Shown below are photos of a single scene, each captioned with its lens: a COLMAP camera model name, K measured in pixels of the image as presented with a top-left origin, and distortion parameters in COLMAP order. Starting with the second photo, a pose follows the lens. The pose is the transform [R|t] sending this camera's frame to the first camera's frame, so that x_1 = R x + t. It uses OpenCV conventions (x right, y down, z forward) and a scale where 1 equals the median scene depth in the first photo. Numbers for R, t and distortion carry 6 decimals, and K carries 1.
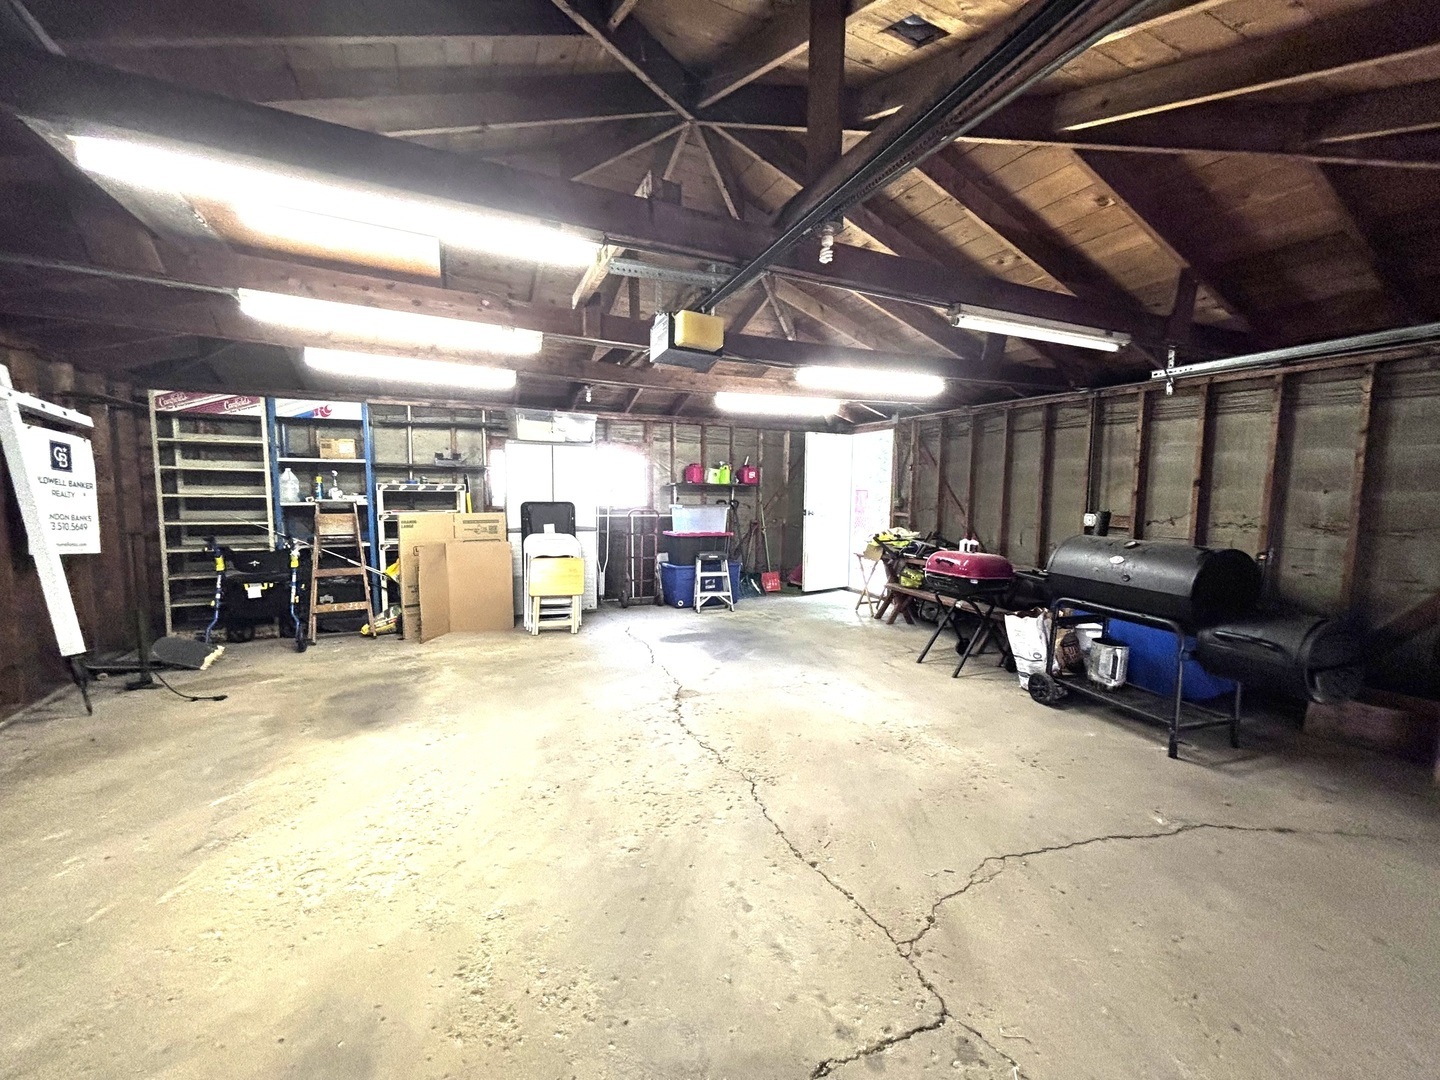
lens RADIAL K [[578.3, 0, 727.6], [0, 578.3, 540.7], [0, 0, 1]] dist [0.000348, -0.001582]
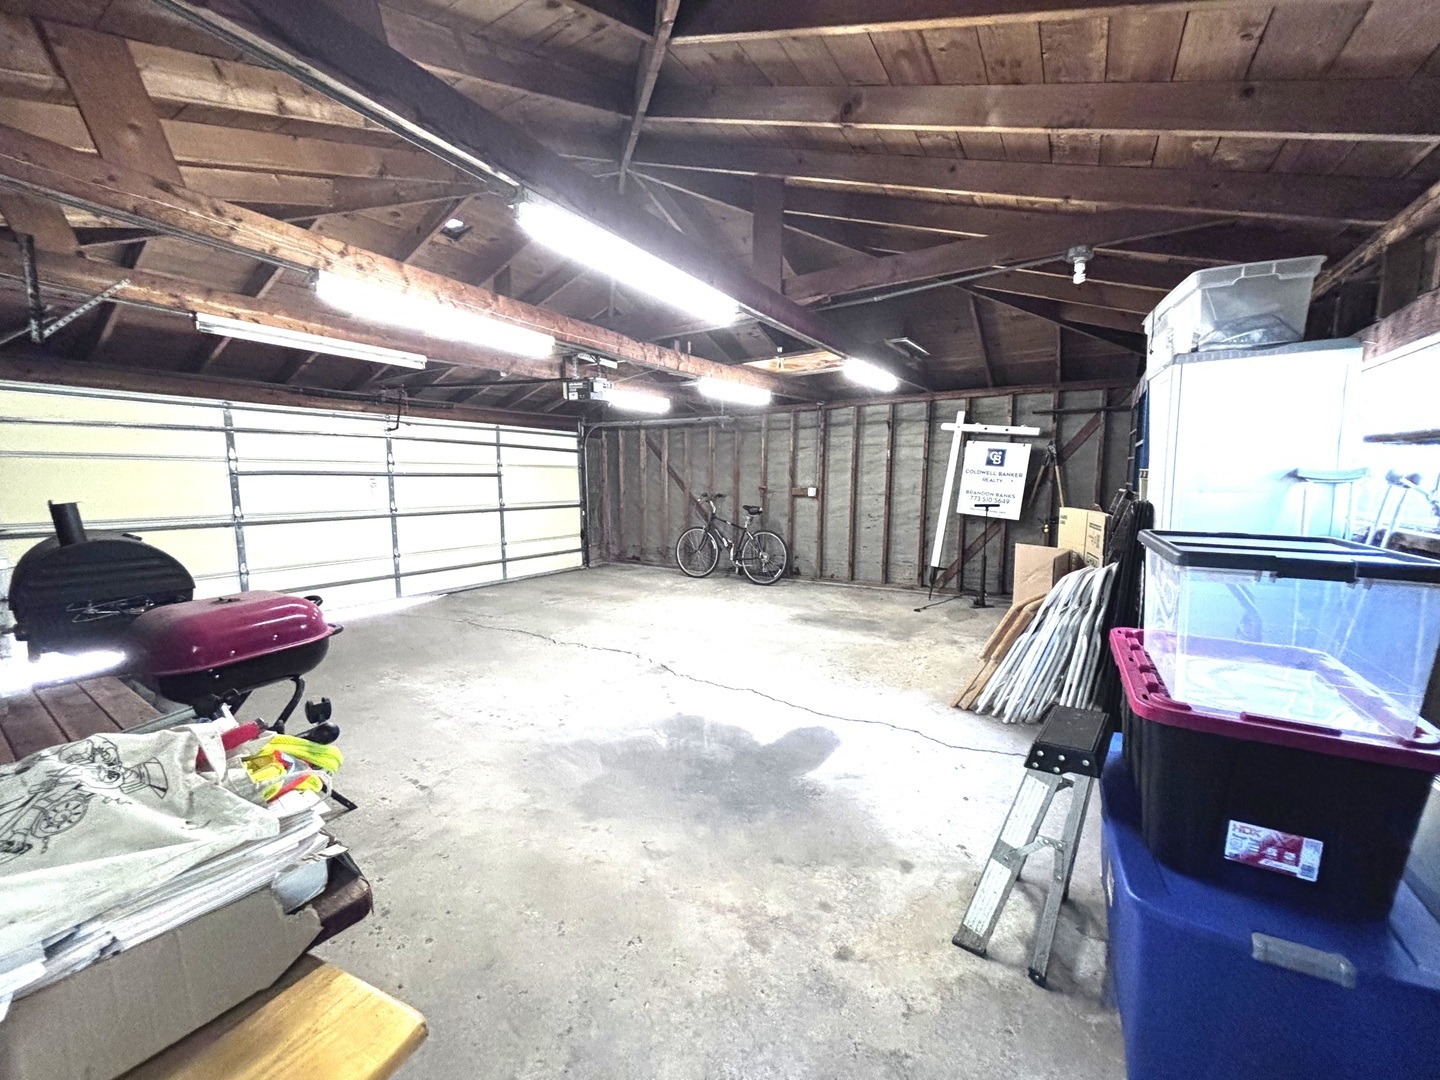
lens RADIAL K [[580.2, 0, 728.0], [0, 580.2, 538.2], [0, 0, 1]] dist [-0.000545, -0.000003]
pose [[-0.839728, 0.052713, -0.540443, 0.330758], [-0.054522, 0.982062, 0.180502, -0.145534], [0.540263, 0.181039, -0.821791, 1.637898]]
